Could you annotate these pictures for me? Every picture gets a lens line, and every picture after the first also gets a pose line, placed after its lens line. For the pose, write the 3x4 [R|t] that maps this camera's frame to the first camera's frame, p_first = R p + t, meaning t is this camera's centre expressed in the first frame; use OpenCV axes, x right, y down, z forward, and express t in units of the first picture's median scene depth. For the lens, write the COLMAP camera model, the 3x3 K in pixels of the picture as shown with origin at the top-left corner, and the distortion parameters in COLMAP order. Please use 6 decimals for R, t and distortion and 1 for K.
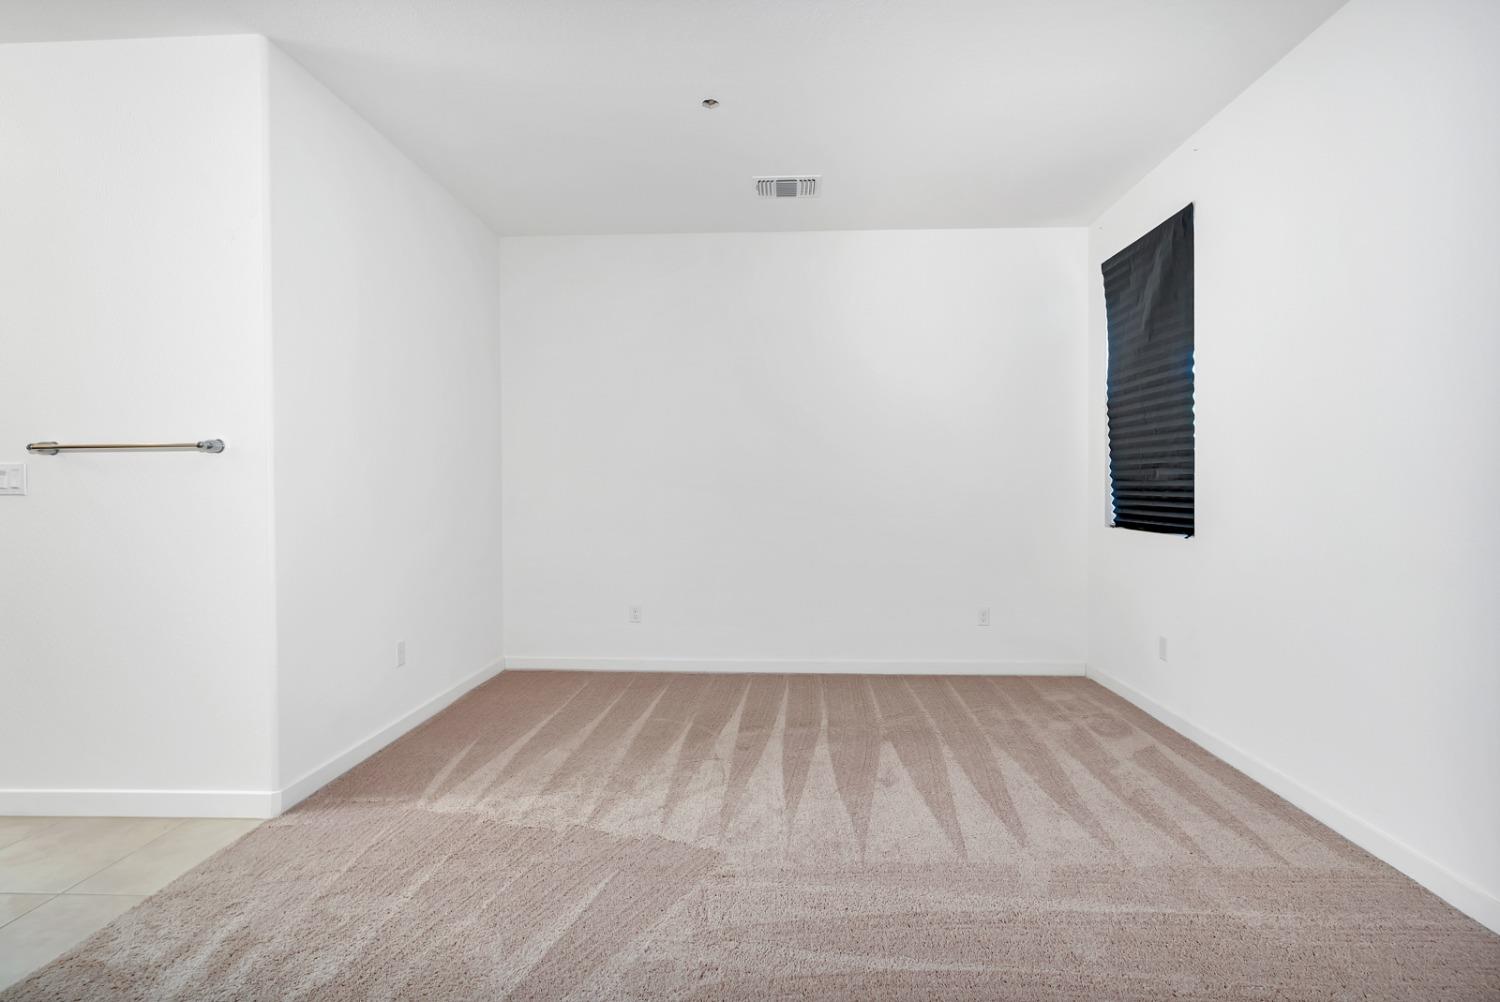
lens RADIAL K [[690.1, 0, 755.0], [0, 690.1, 484.4], [0, 0, 1]] dist [-0.011147, 0.000332]
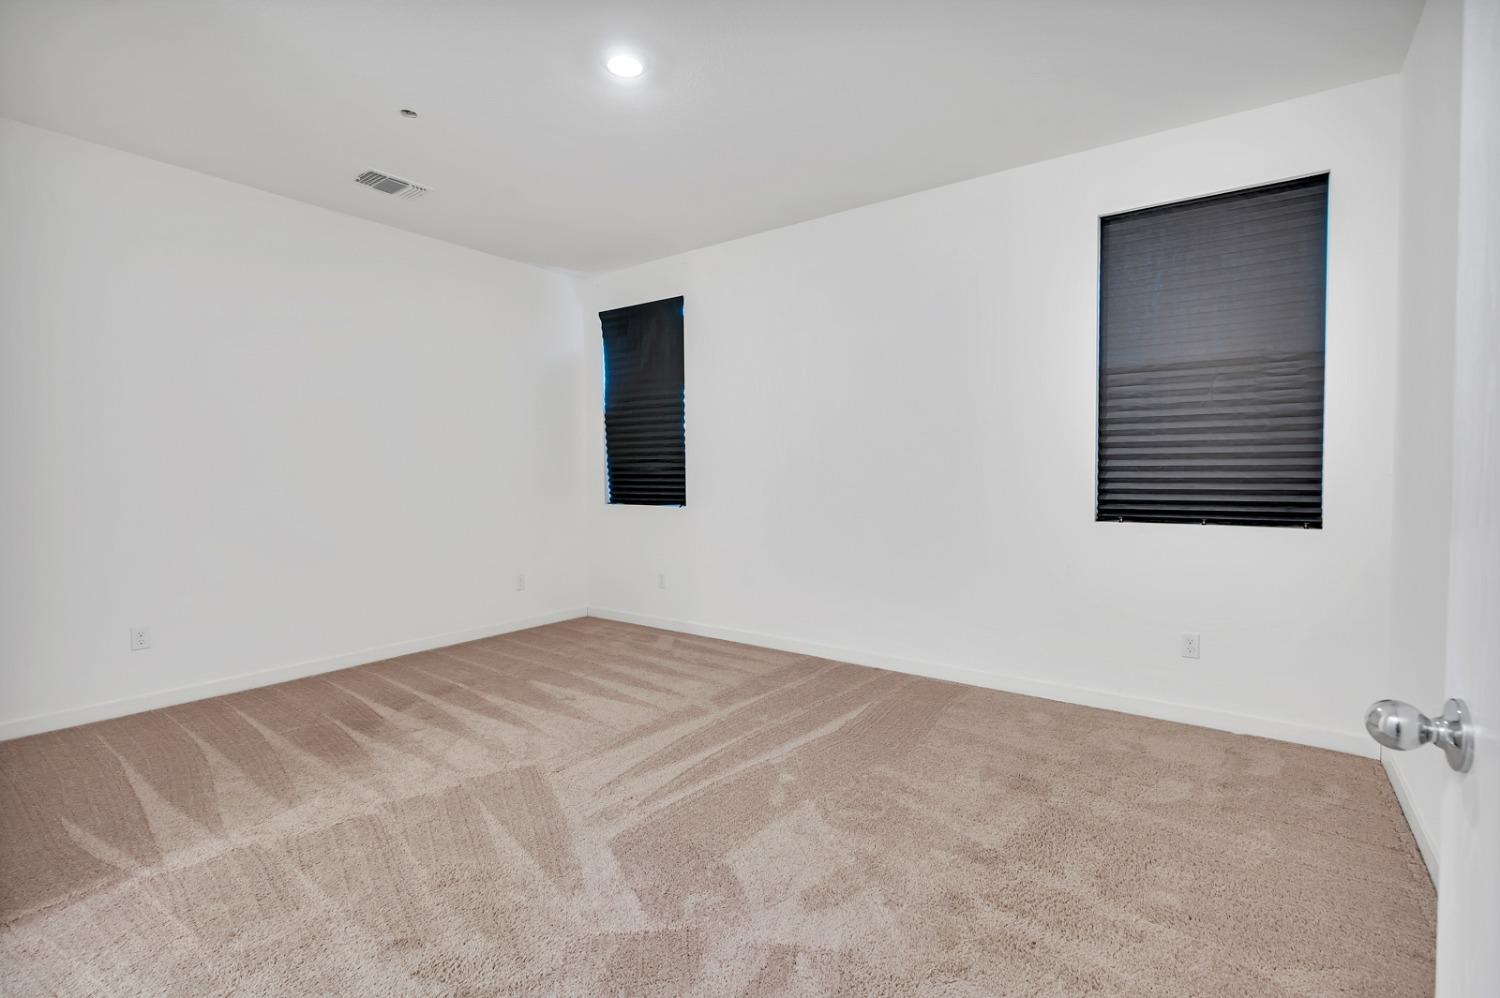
lens RADIAL K [[688.4, 0, 758.0], [0, 688.4, 479.8], [0, 0, 1]] dist [-0.005579, 0.000530]
pose [[0.556533, -0.010230, 0.830763, -0.625379], [0.002796, 0.999942, 0.010440, -0.000824], [-0.830821, -0.003487, 0.556529, -0.032820]]
